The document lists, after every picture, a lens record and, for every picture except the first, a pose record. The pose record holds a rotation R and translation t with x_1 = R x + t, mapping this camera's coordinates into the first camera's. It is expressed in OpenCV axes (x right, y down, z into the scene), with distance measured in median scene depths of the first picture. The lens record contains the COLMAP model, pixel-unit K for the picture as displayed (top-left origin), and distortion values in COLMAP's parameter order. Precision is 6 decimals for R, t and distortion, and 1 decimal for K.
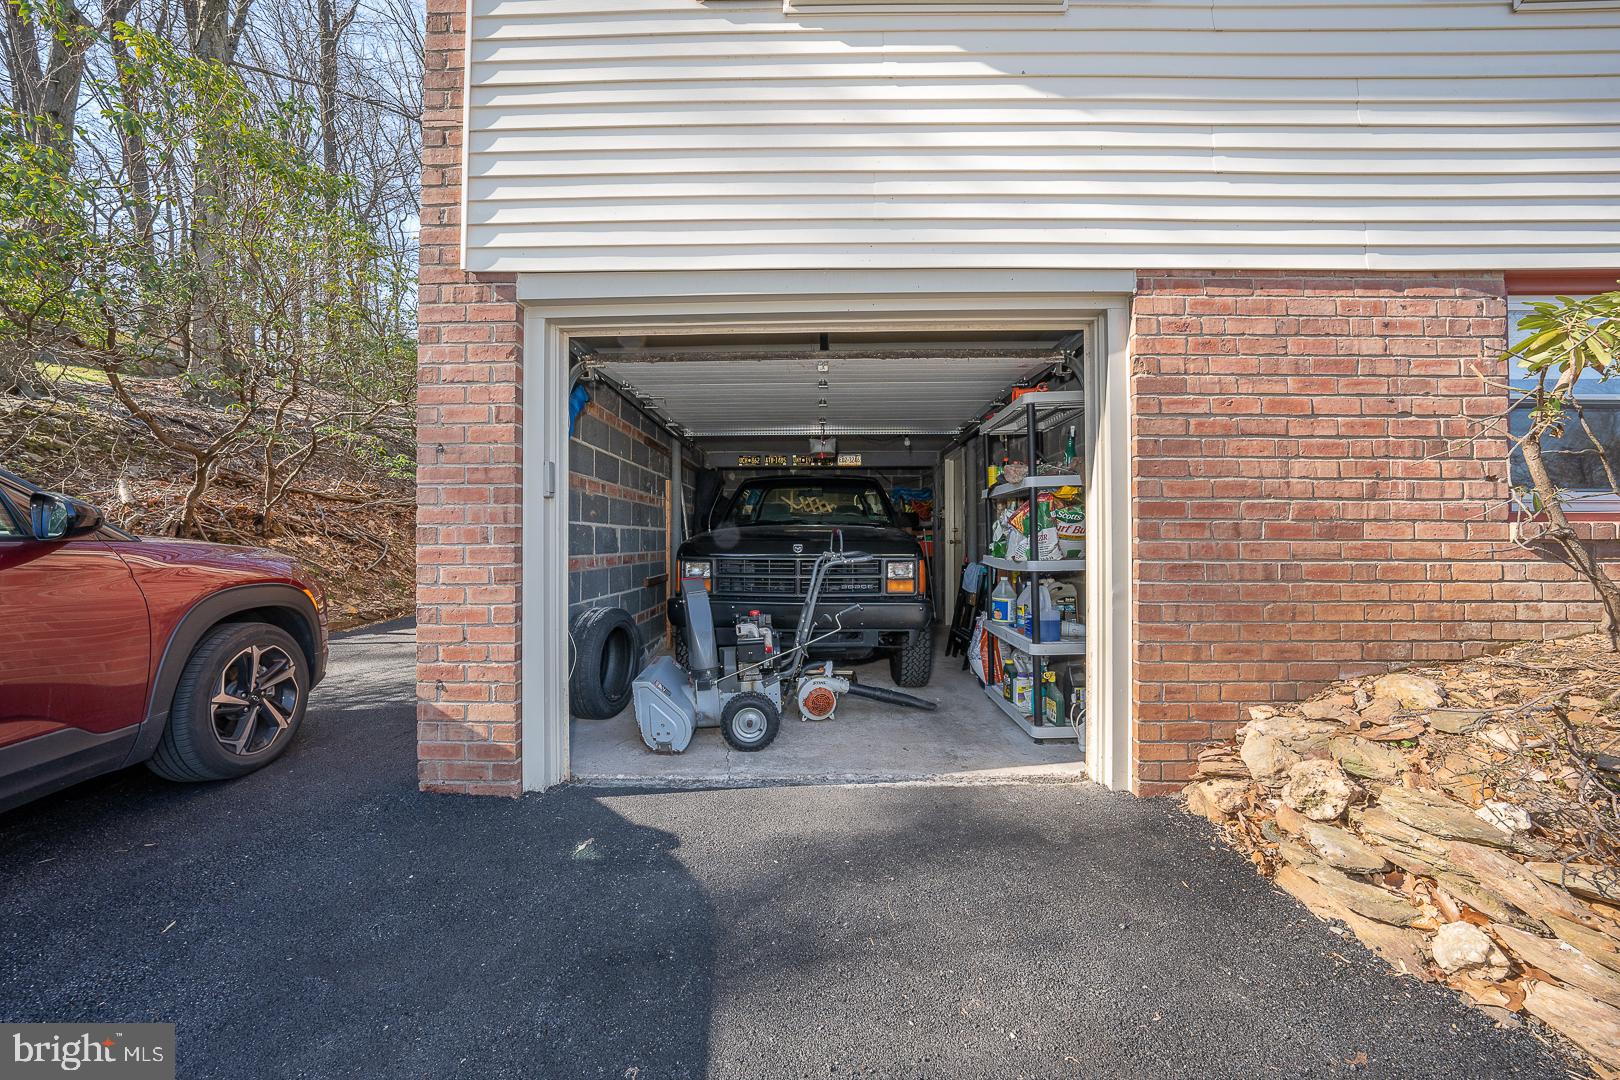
lens RADIAL K [[558.0, 0, 808.2], [0, 558.0, 541.9], [0, 0, 1]] dist [-0.026384, 0.005599]
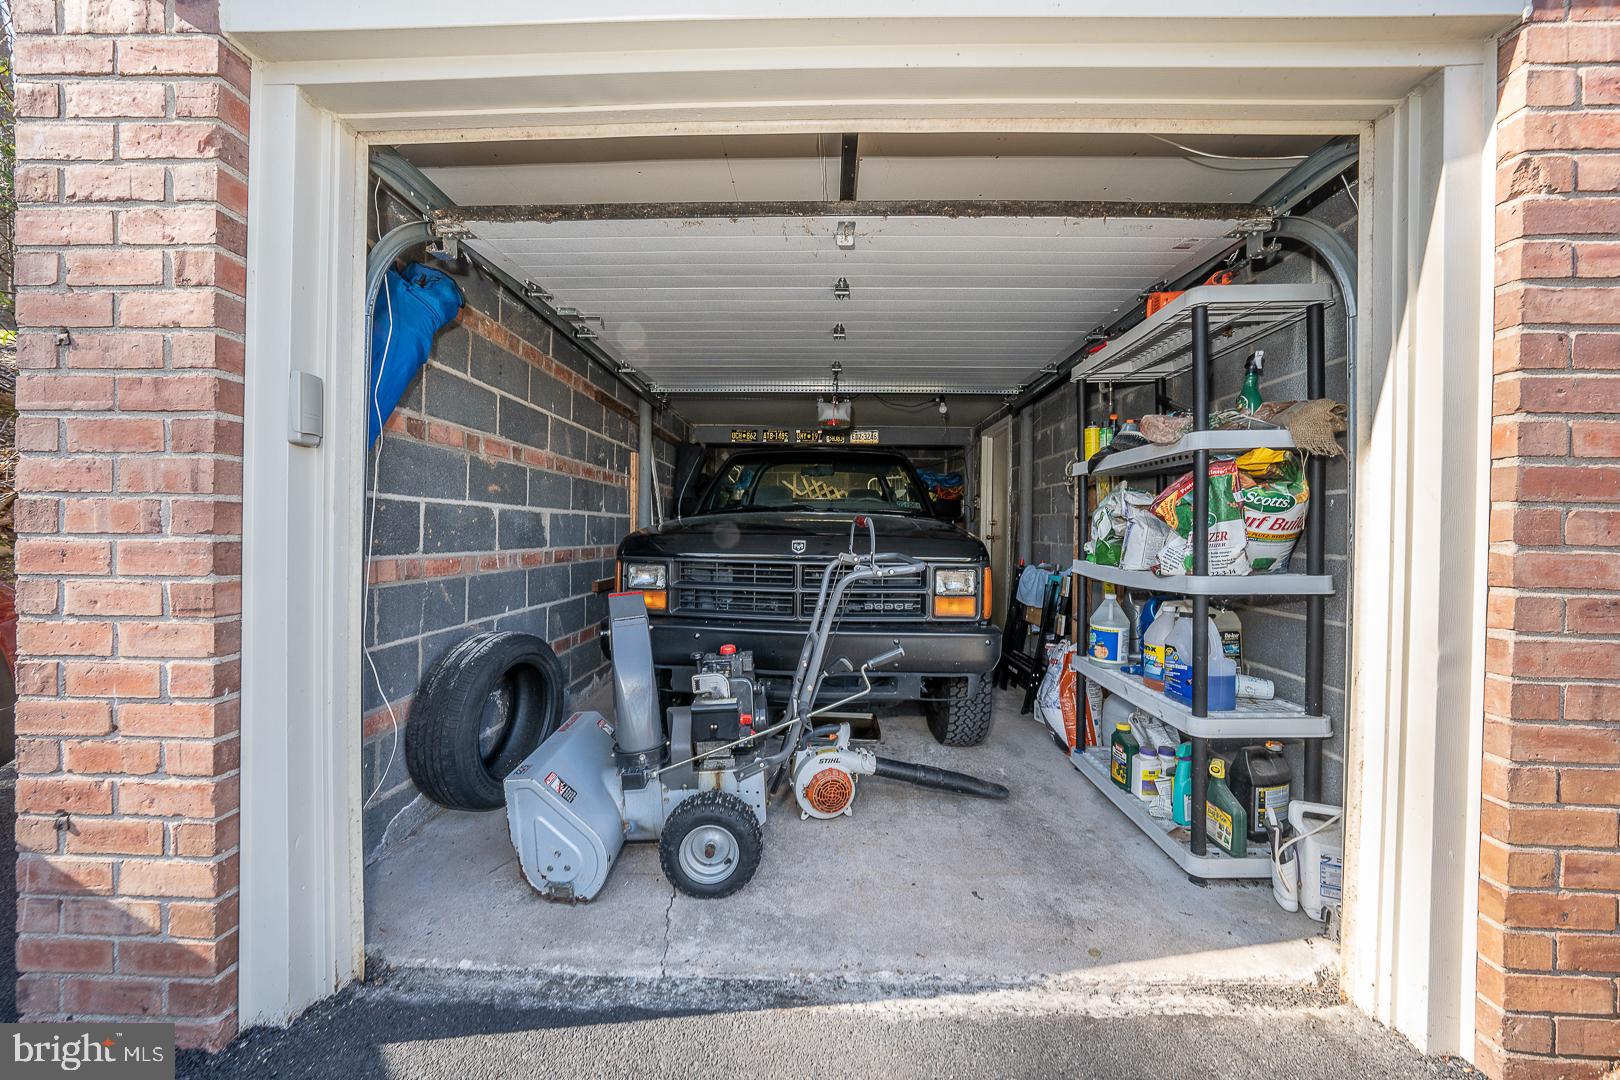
lens RADIAL K [[558.0, 0, 811.6], [0, 558.0, 533.9], [0, 0, 1]] dist [-0.026384, 0.005599]
pose [[0.999889, 0.014823, -0.001195, -0.003706], [-0.014820, 0.999888, 0.002122, -0.006308], [0.001227, -0.002104, 0.999997, 0.463971]]
